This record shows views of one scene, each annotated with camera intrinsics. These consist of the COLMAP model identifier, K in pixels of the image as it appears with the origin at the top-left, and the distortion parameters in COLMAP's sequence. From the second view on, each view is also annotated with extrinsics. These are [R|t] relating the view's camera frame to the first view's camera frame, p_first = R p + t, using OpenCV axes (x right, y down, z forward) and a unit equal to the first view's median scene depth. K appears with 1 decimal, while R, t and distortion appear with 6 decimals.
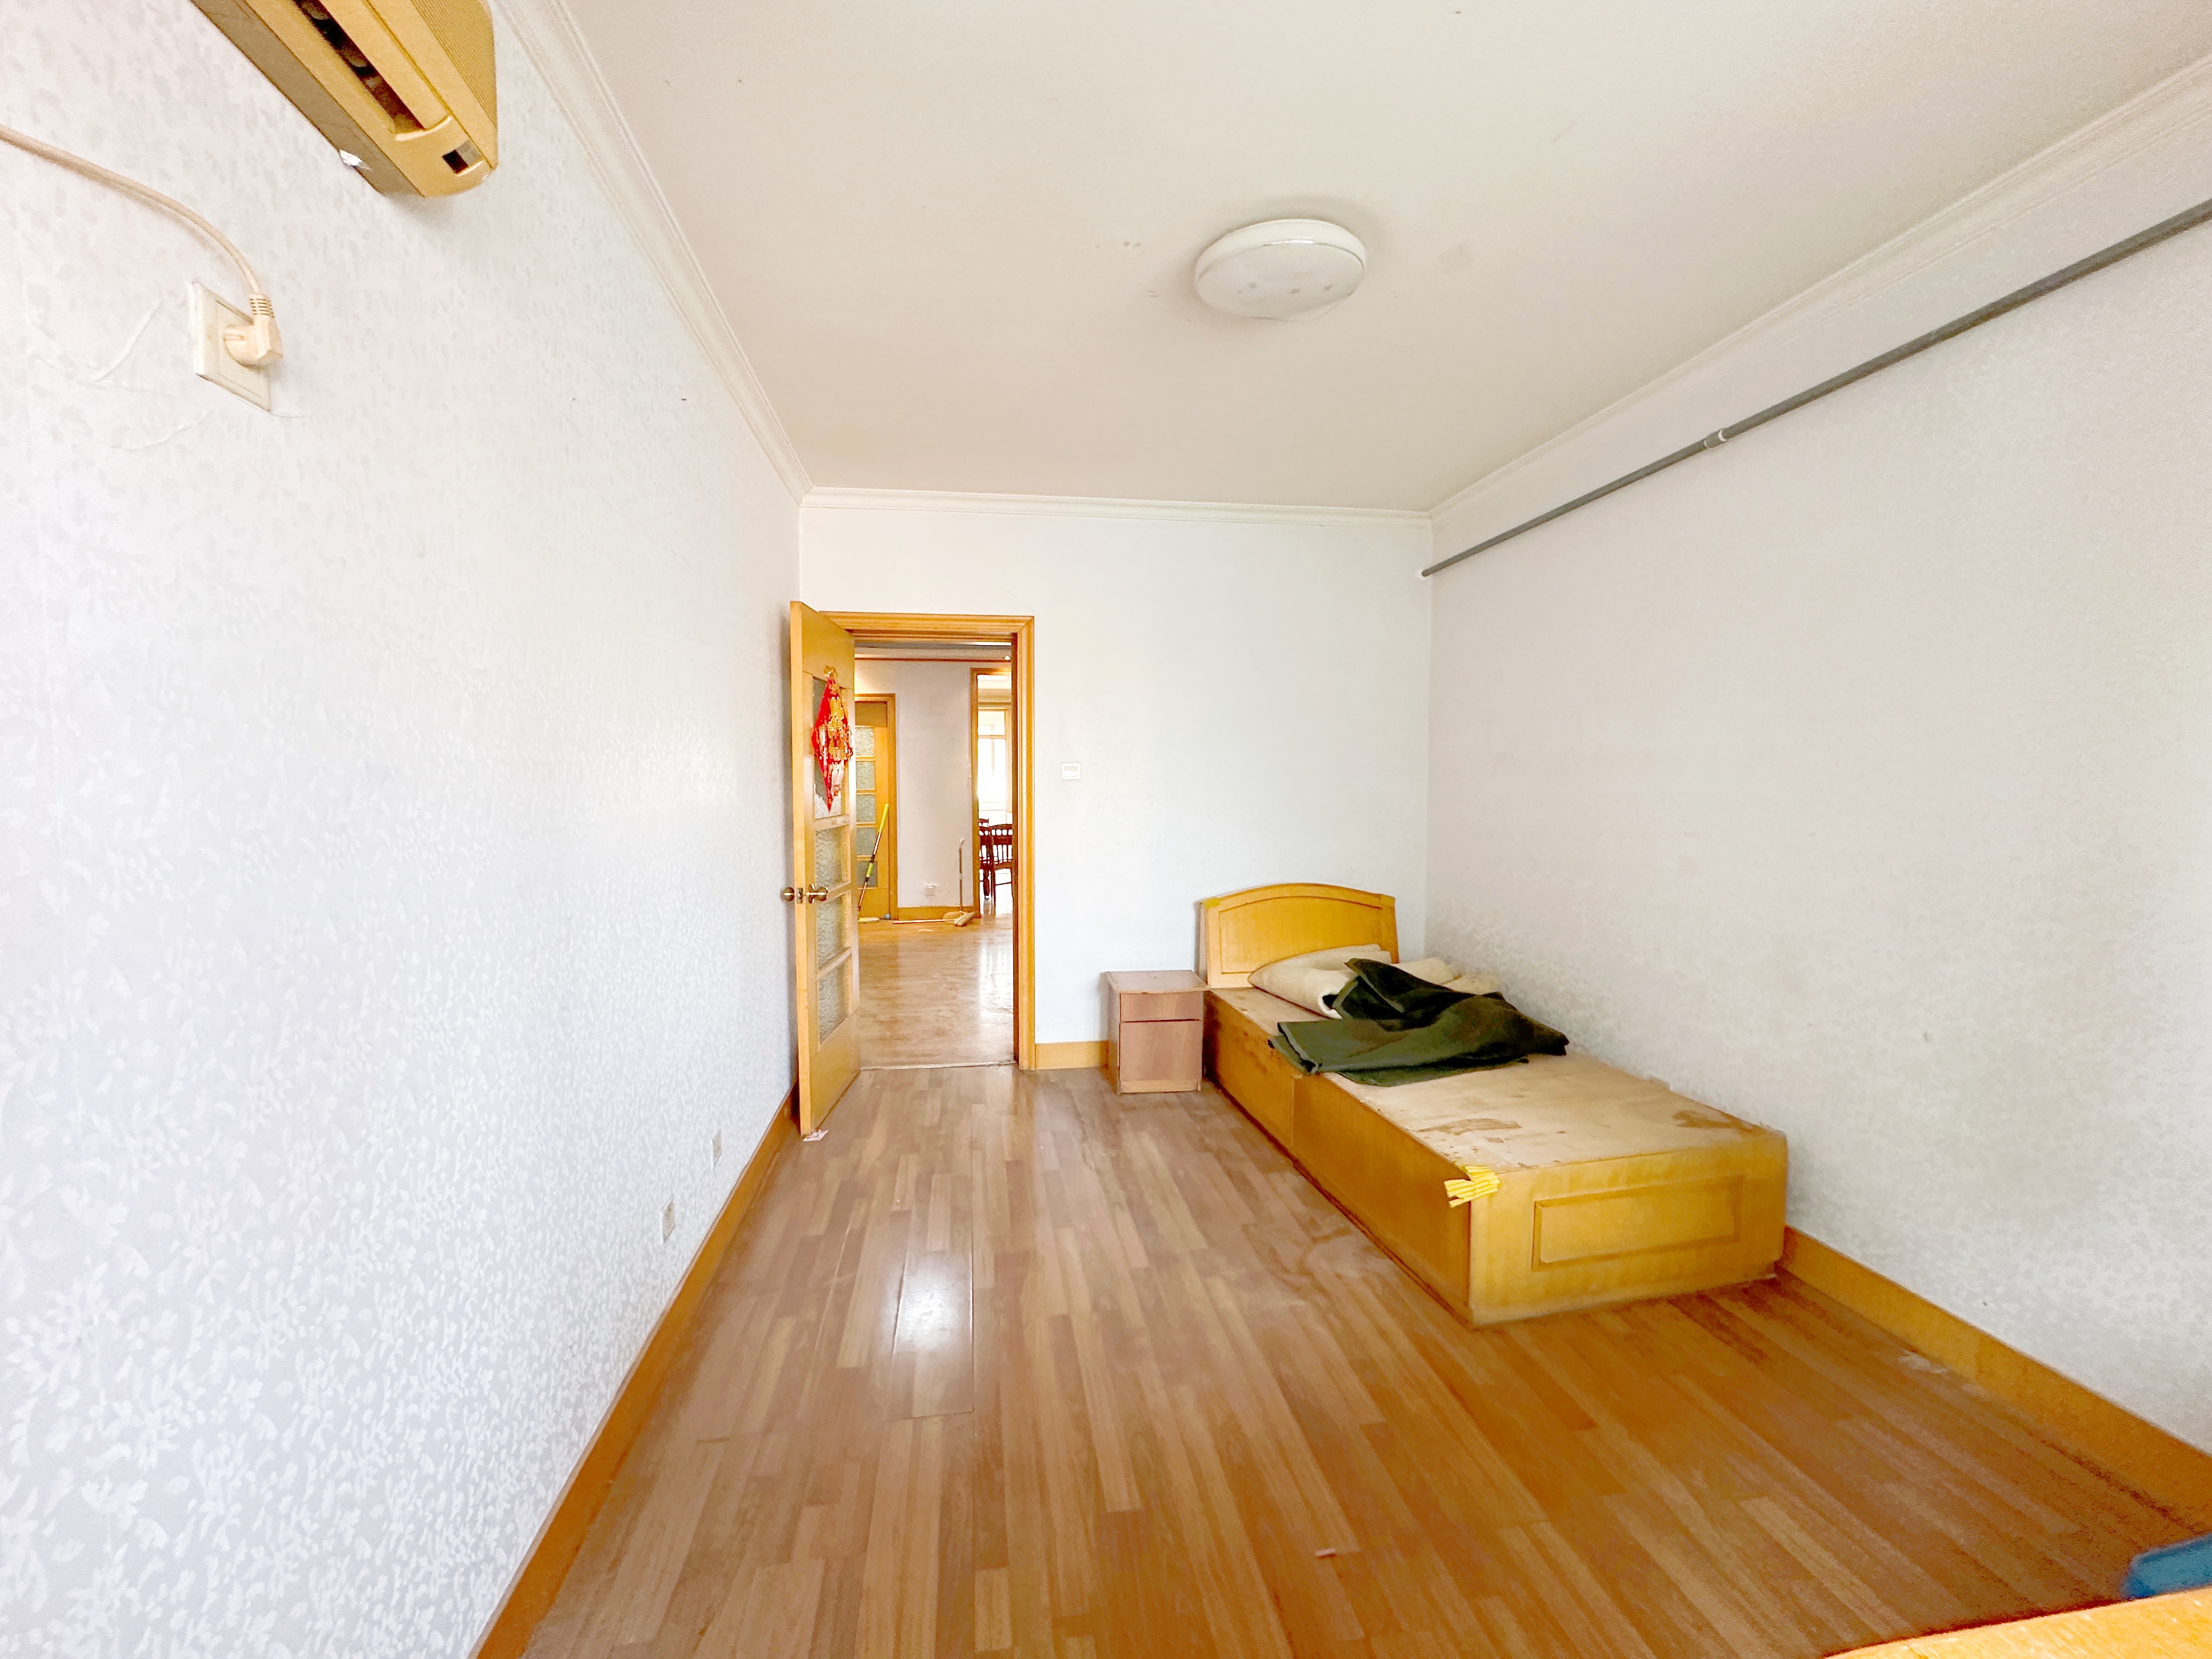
lens RADIAL K [[877.1, 0, 1106.0], [0, 877.1, 829.5], [0, 0, 1]] dist [0.000397, 0.000181]
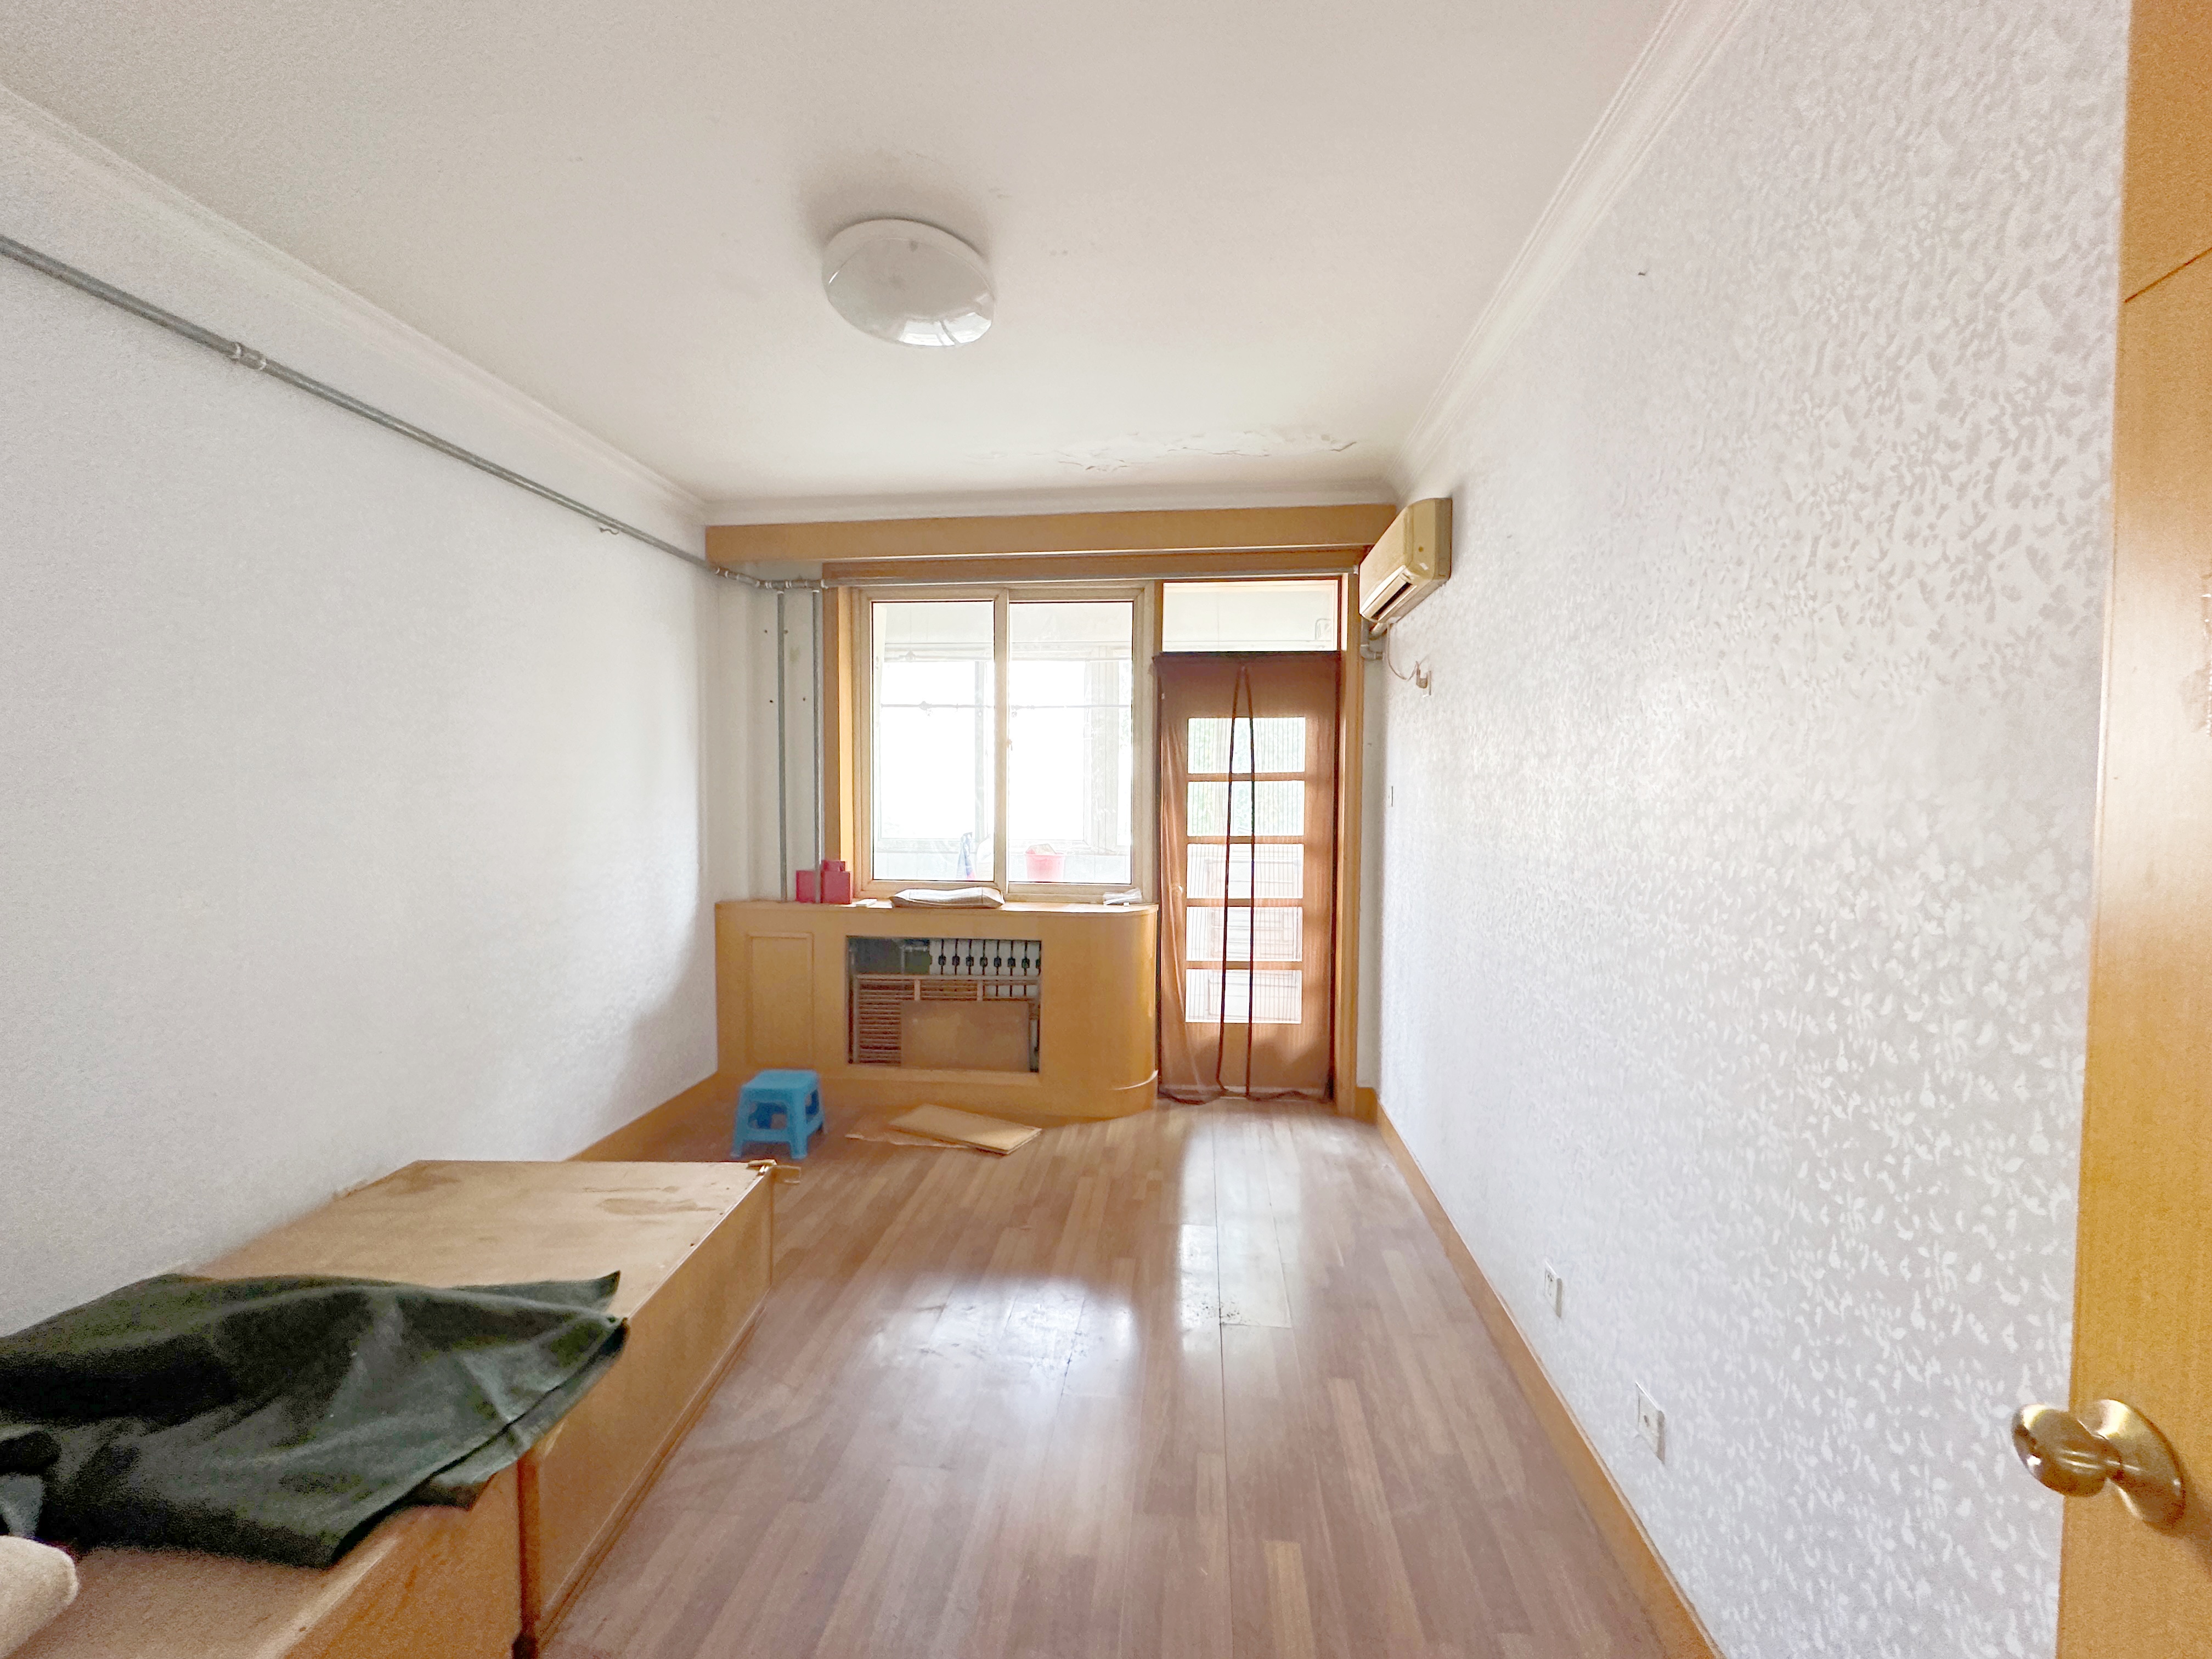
lens RADIAL K [[877.1, 0, 1106.0], [0, 877.1, 829.5], [0, 0, 1]] dist [0.000397, 0.000181]
pose [[-0.962344, -0.013998, 0.271474, -0.240377], [0.016214, 0.993939, 0.108726, -0.116095], [-0.271351, 0.109034, -0.956285, 1.642762]]
